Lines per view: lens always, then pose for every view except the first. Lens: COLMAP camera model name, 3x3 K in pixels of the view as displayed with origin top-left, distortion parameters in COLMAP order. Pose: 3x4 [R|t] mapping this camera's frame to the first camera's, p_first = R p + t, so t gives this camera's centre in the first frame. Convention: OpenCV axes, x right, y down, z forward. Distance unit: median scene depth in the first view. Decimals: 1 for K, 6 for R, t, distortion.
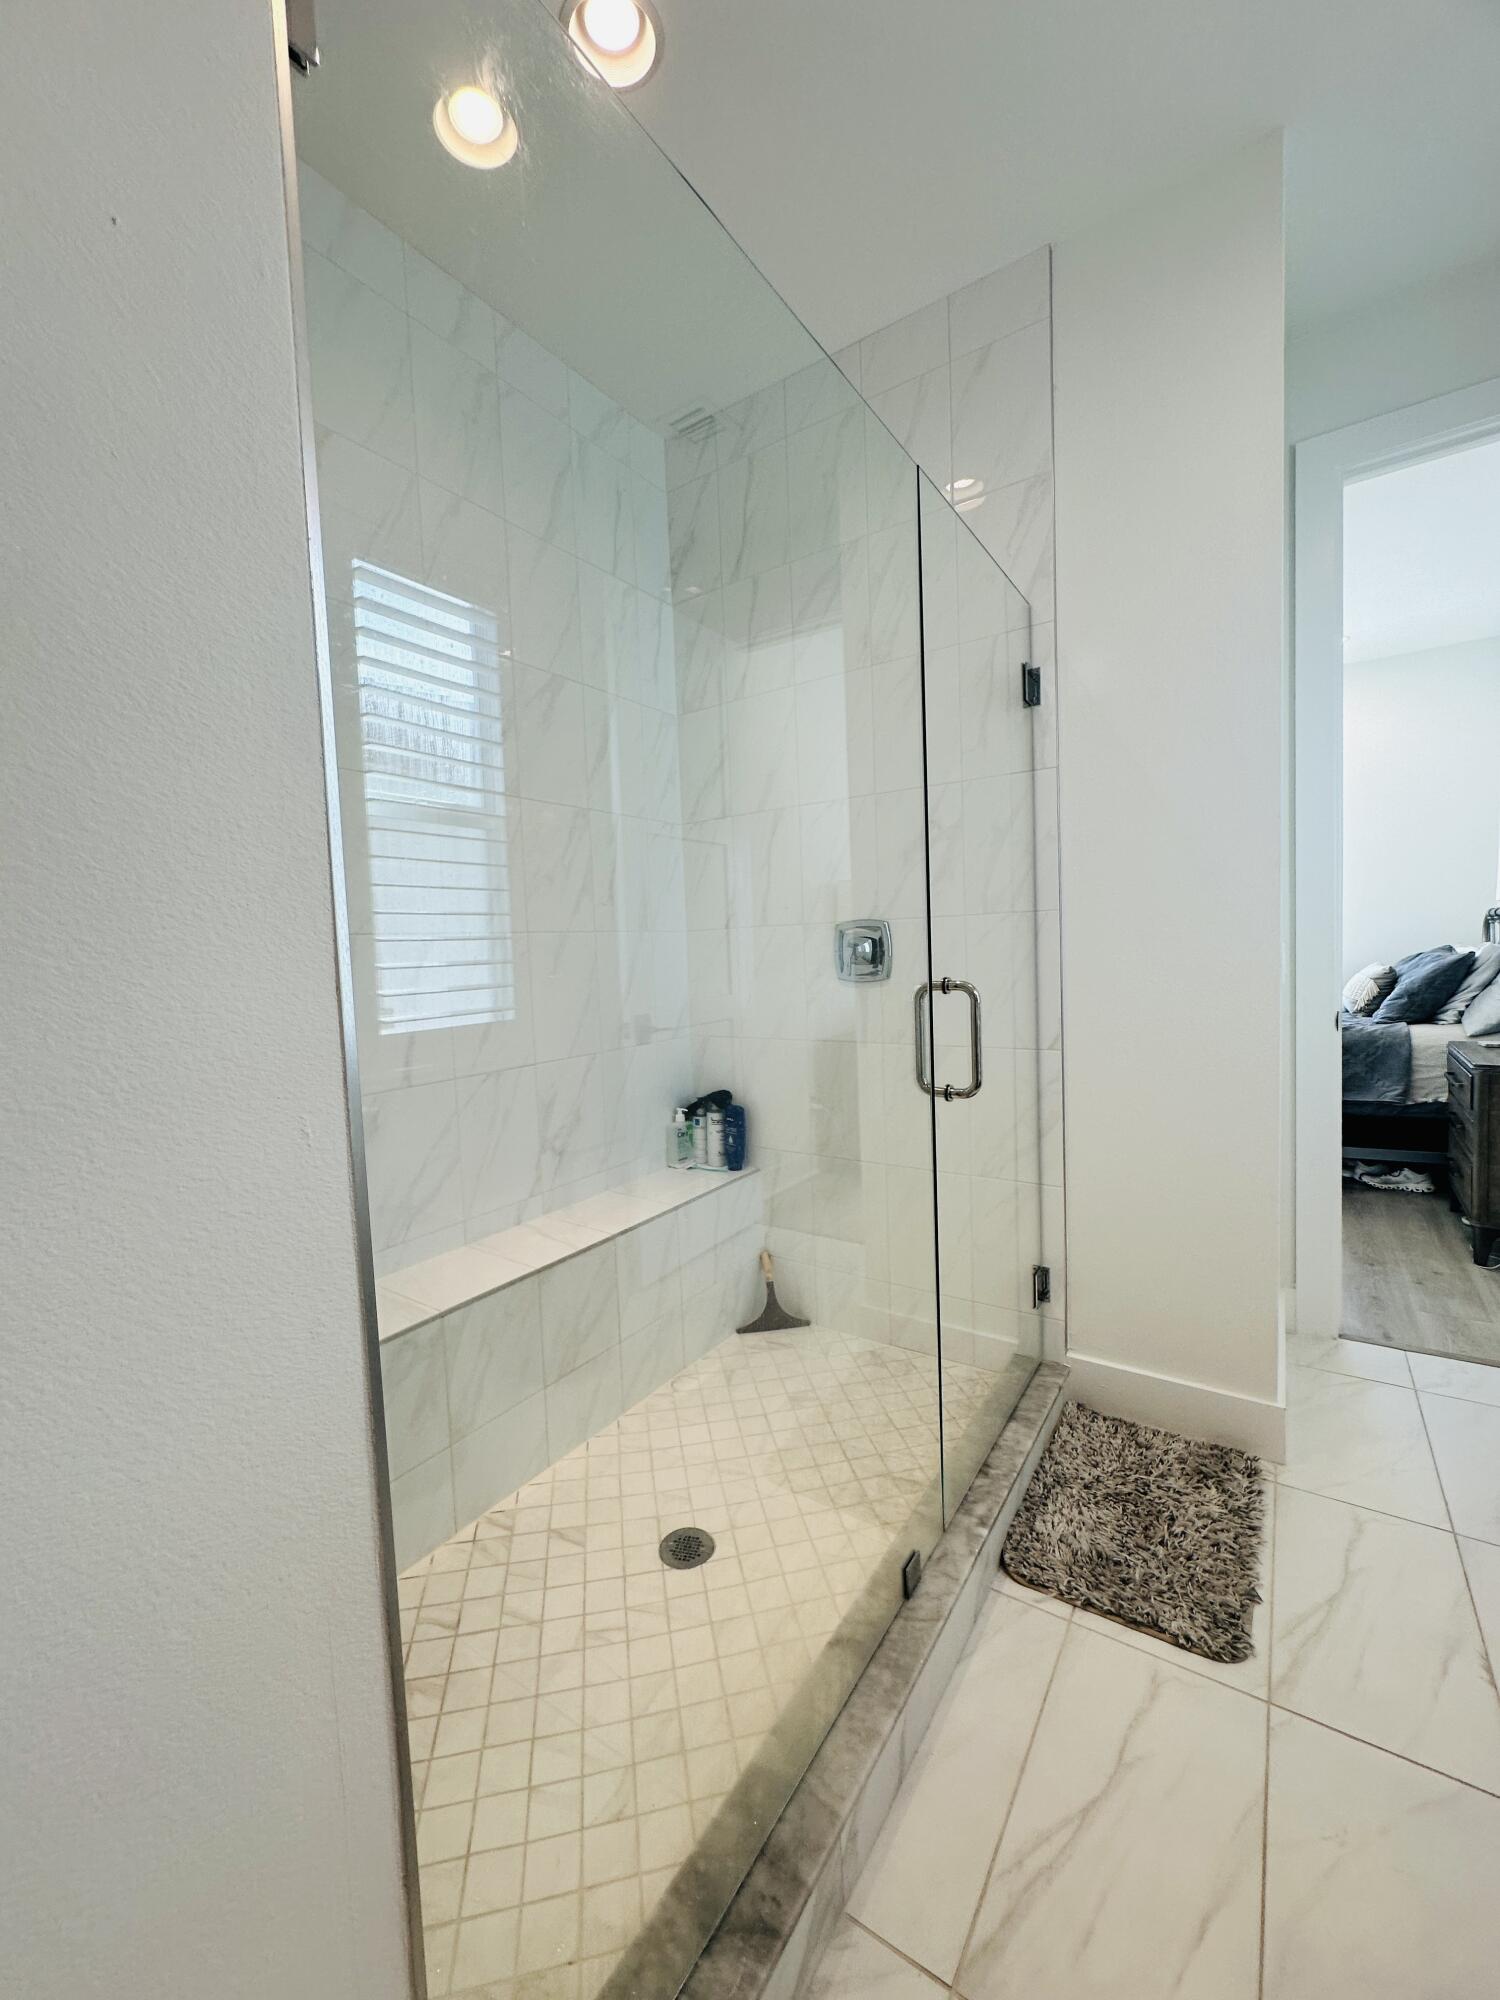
lens RADIAL K [[799.6, 0, 750.3], [0, 799.6, 997.7], [0, 0, 1]] dist [-0.001167, 0.000573]
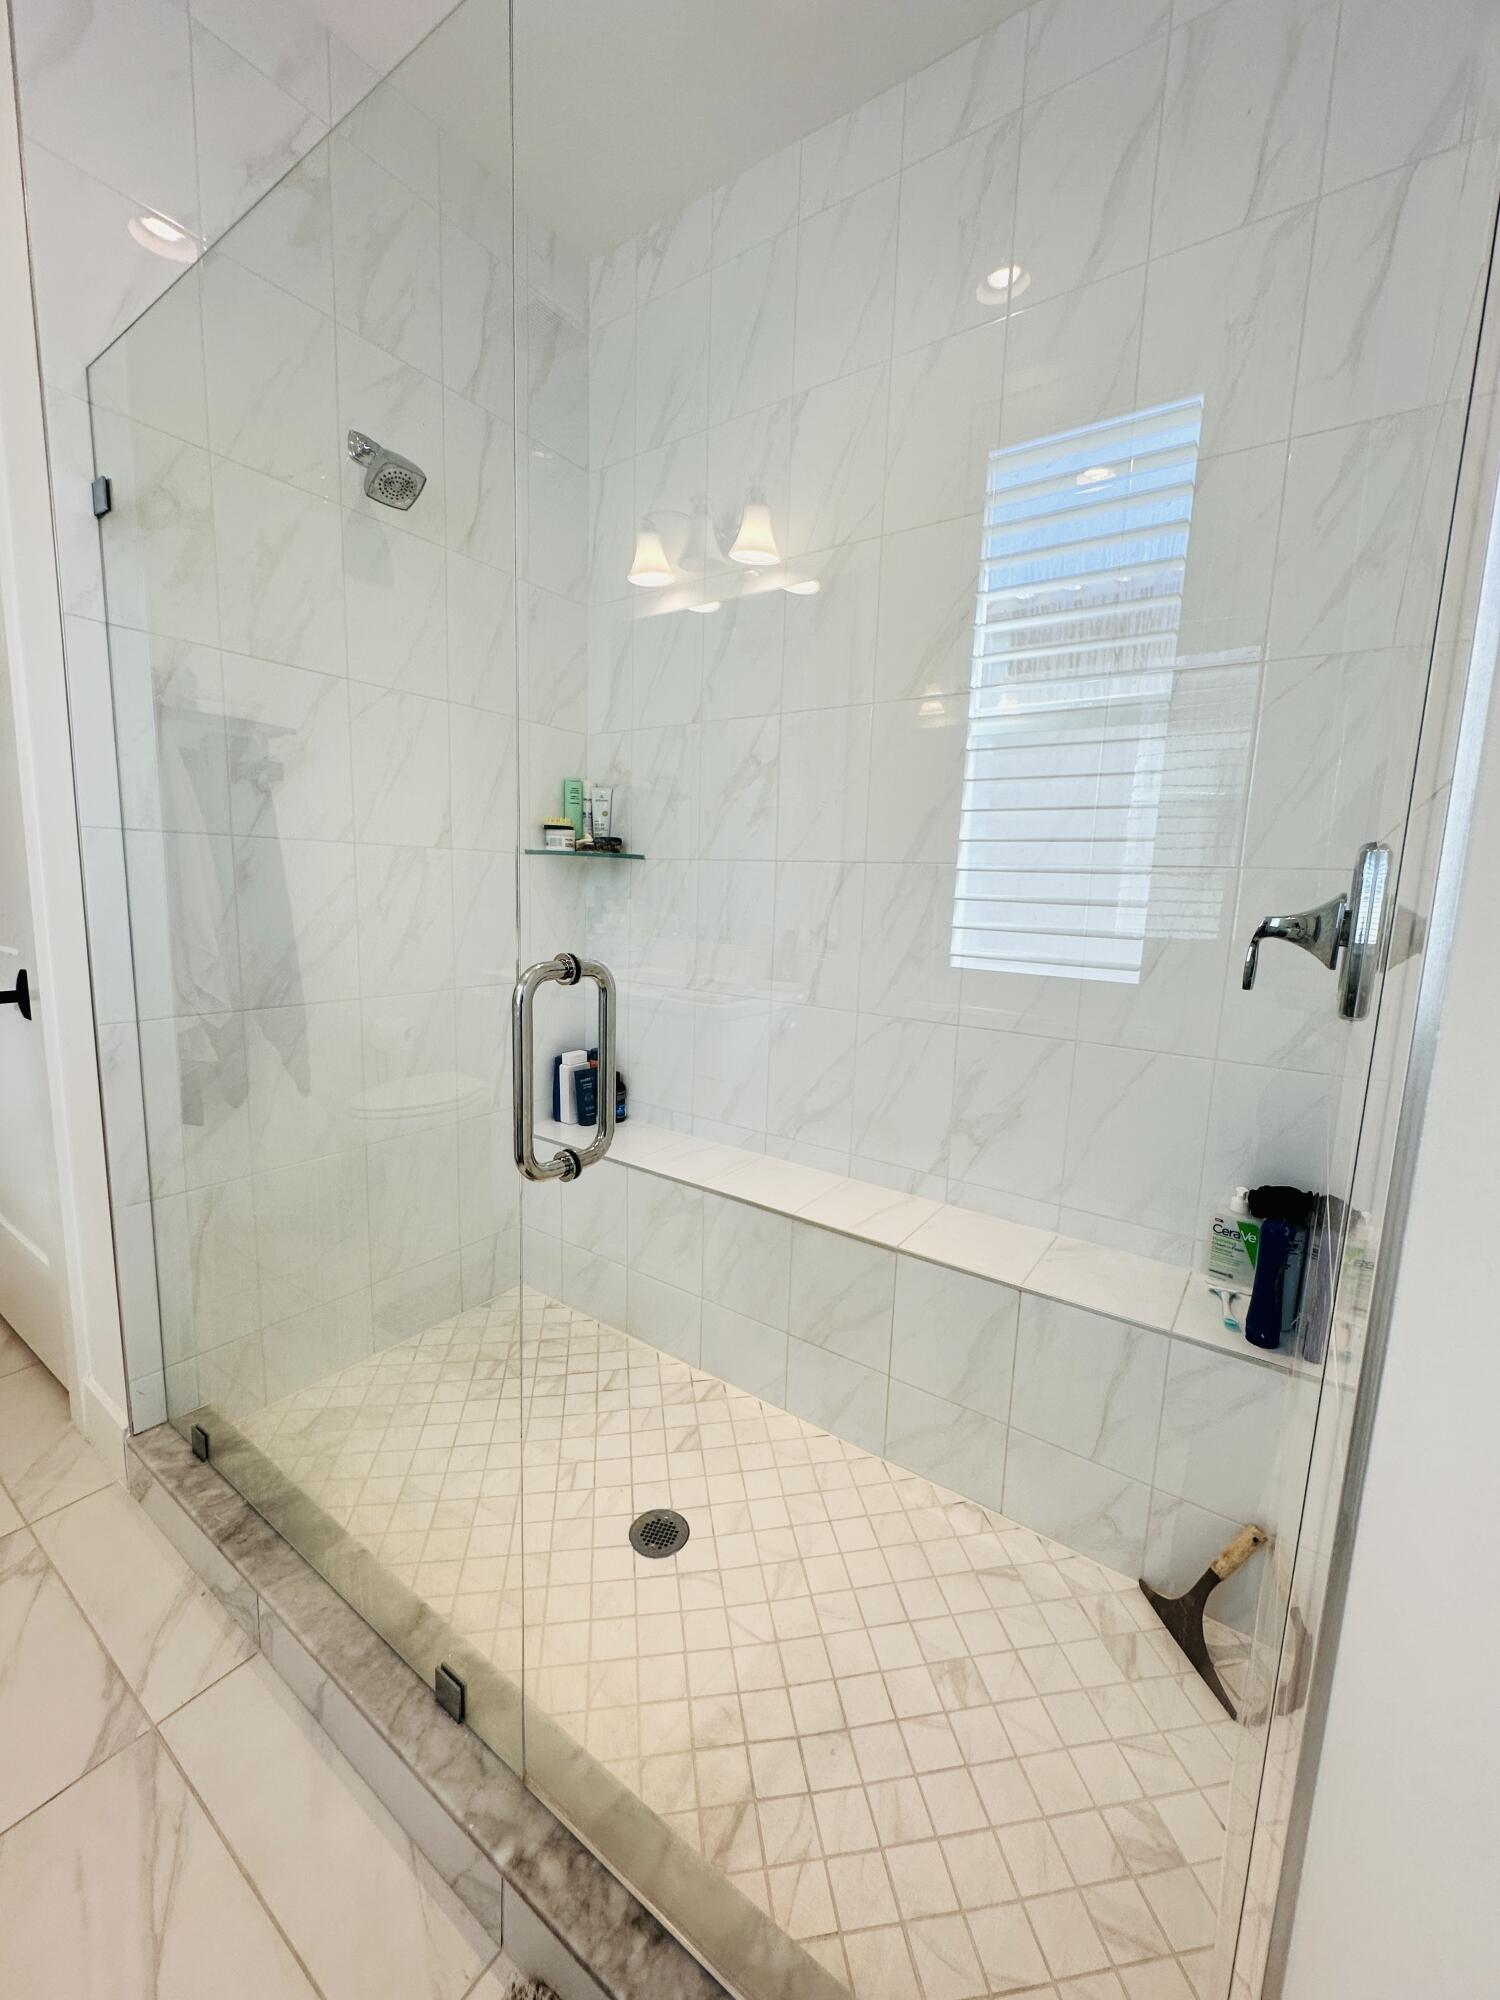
lens RADIAL K [[799.6, 0, 750.3], [0, 799.6, 997.7], [0, 0, 1]] dist [-0.001167, 0.000573]
pose [[-0.025538, 0.178761, -0.983561, 0.681468], [-0.093149, 0.979176, 0.180383, -0.091714], [0.995325, 0.096224, -0.008355, 0.998382]]
